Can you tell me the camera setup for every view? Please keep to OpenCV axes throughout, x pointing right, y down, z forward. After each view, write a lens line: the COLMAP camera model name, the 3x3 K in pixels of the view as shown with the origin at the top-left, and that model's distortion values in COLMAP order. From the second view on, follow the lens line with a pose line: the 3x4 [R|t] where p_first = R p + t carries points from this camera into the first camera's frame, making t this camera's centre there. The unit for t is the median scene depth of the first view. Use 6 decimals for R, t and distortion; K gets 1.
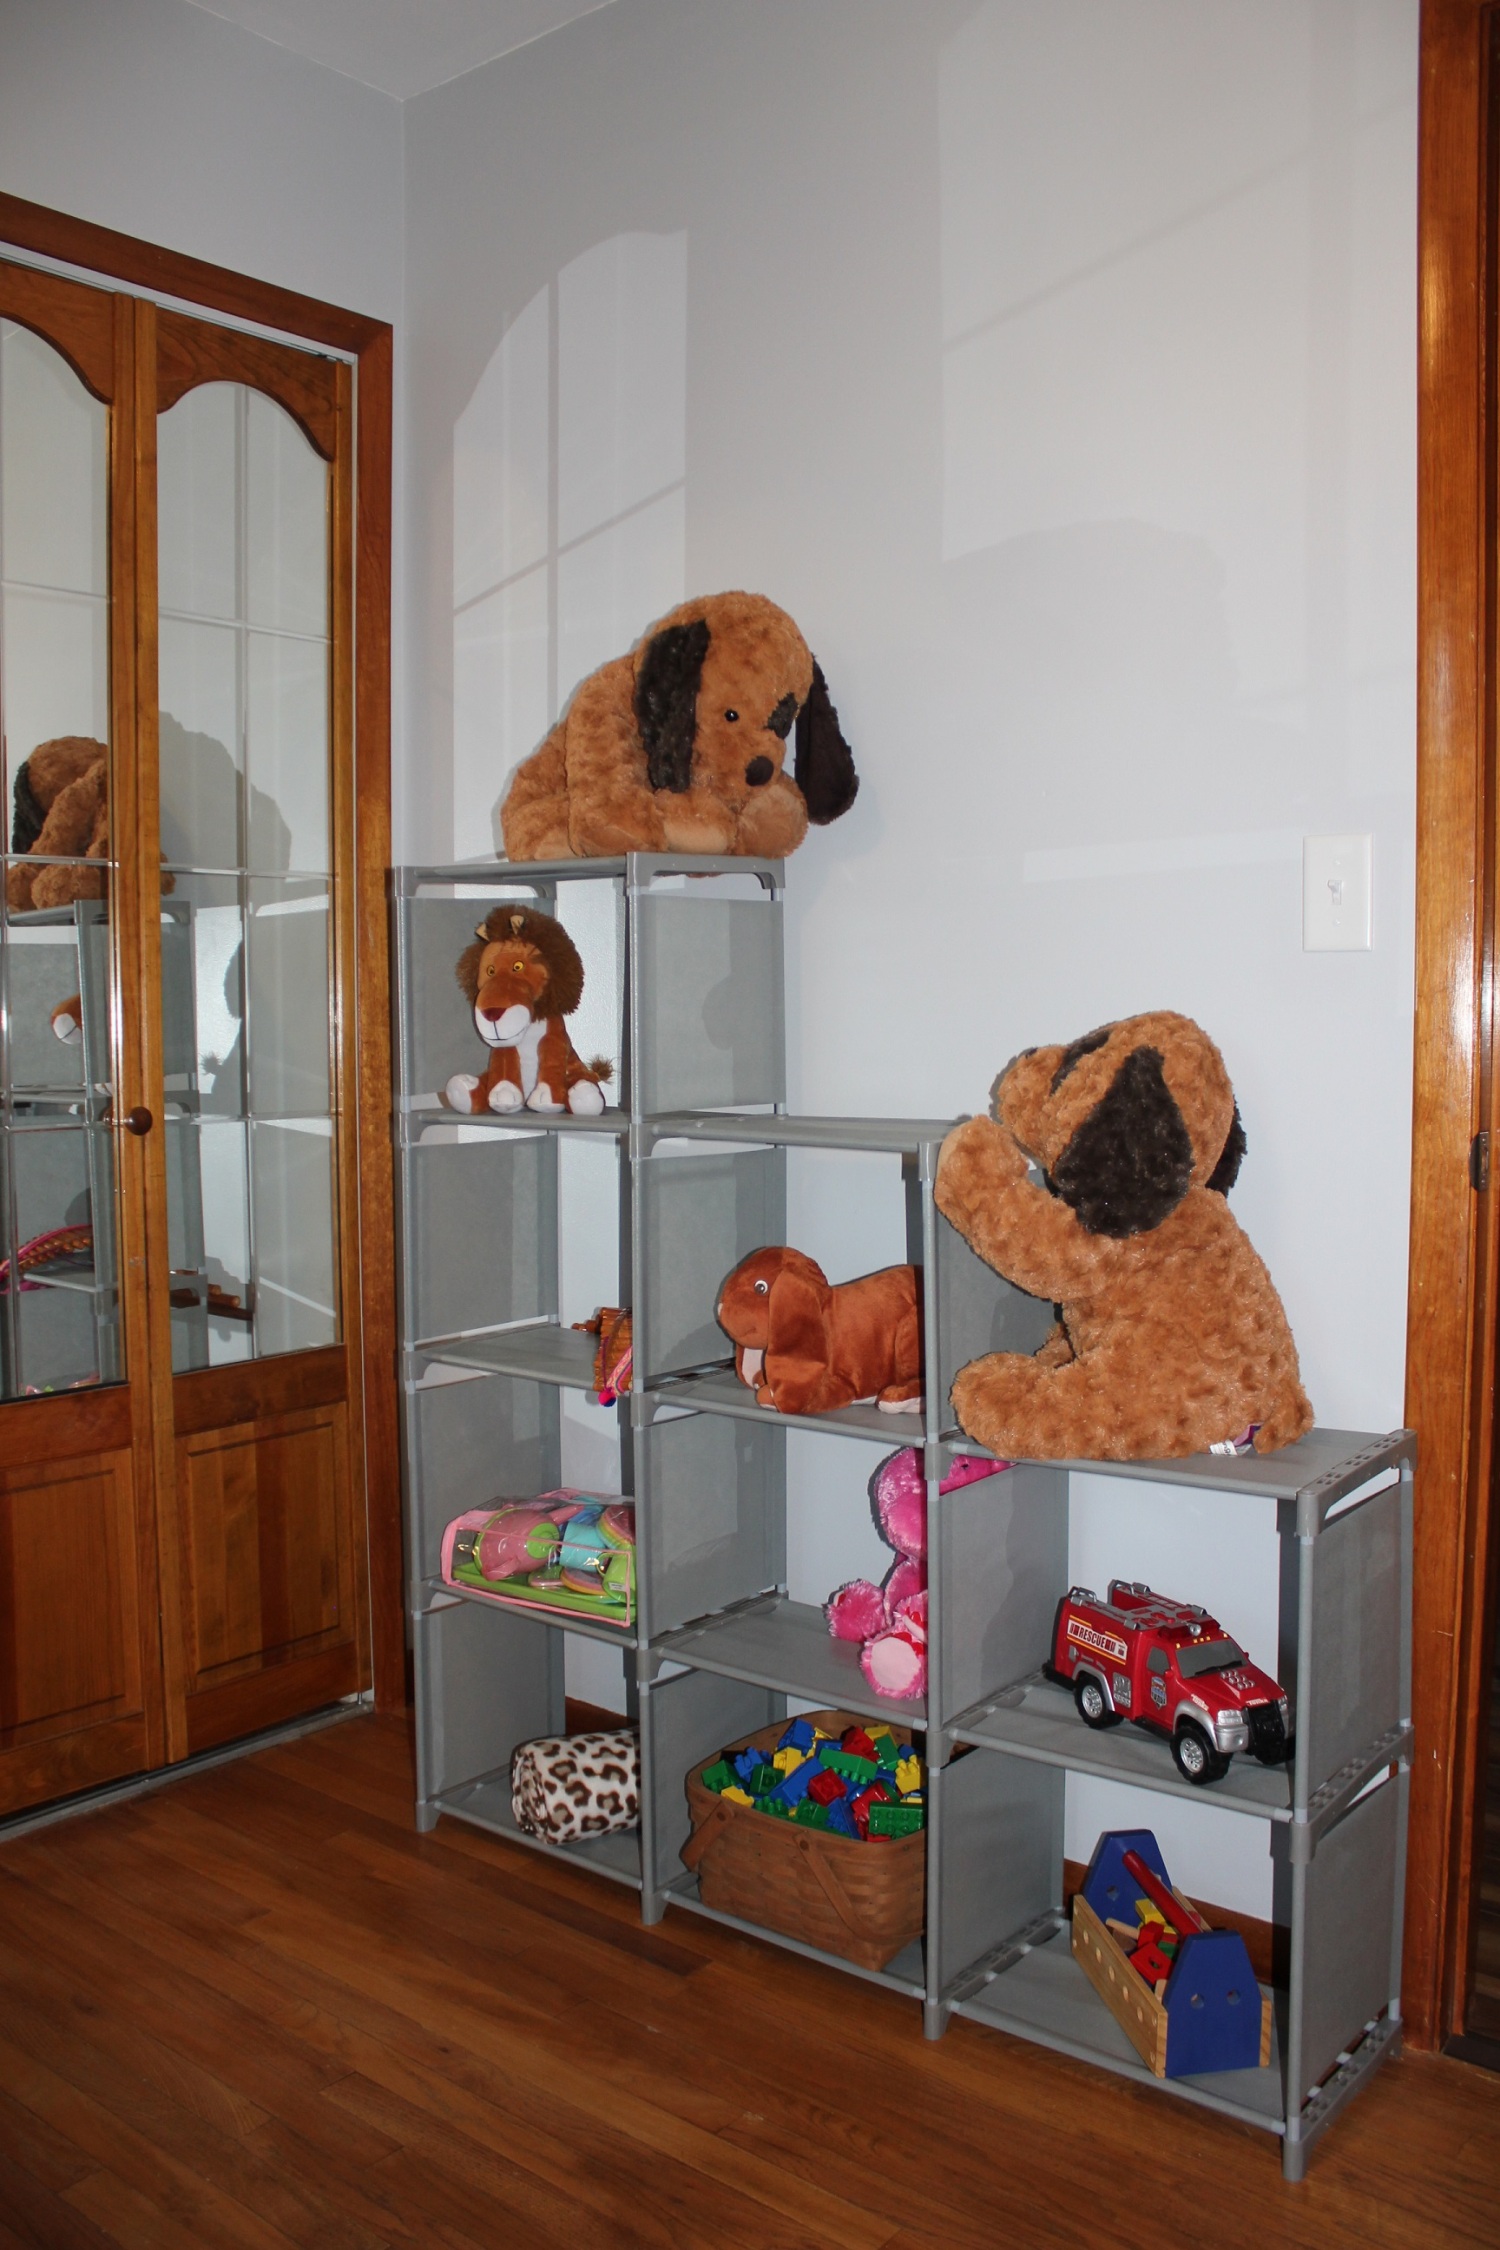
lens RADIAL K [[1854.5, 0, 743.1], [0, 1854.5, 1138.0], [0, 0, 1]] dist [-0.114158, 0.043213]
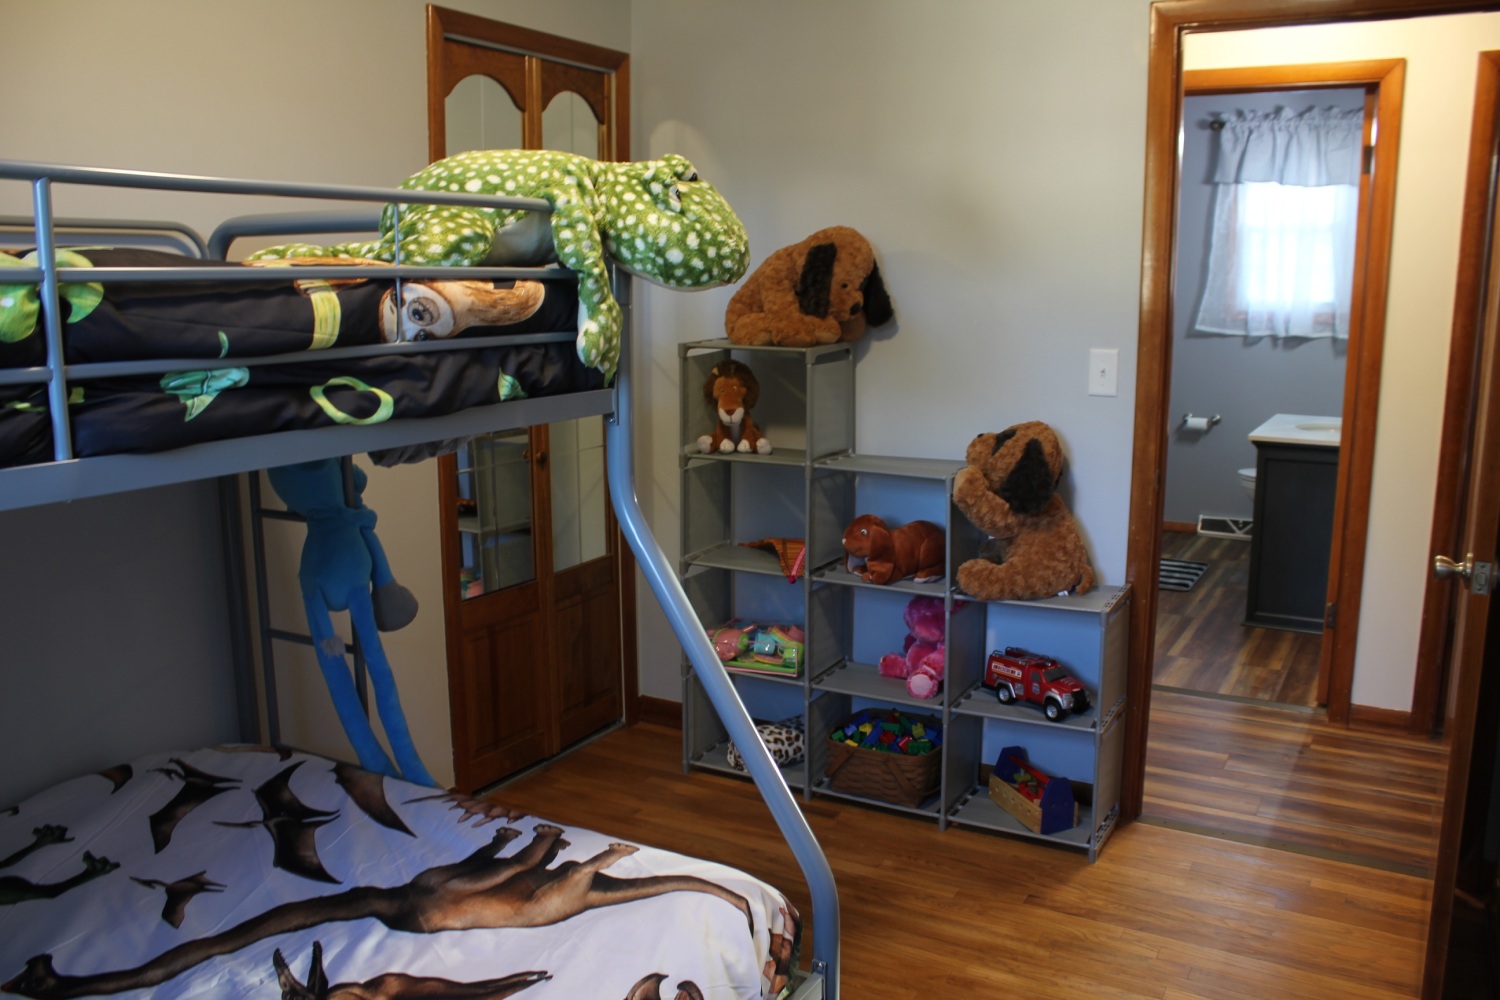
lens RADIAL K [[1236.3, 0, 740.9], [0, 1236.3, 500.5], [0, 0, 1]] dist [-0.114158, 0.043213]
pose [[0.986264, -0.027295, 0.162906, -0.422431], [0.009599, 0.994057, 0.108437, -0.140252], [-0.164898, -0.105383, 0.980665, -0.553997]]
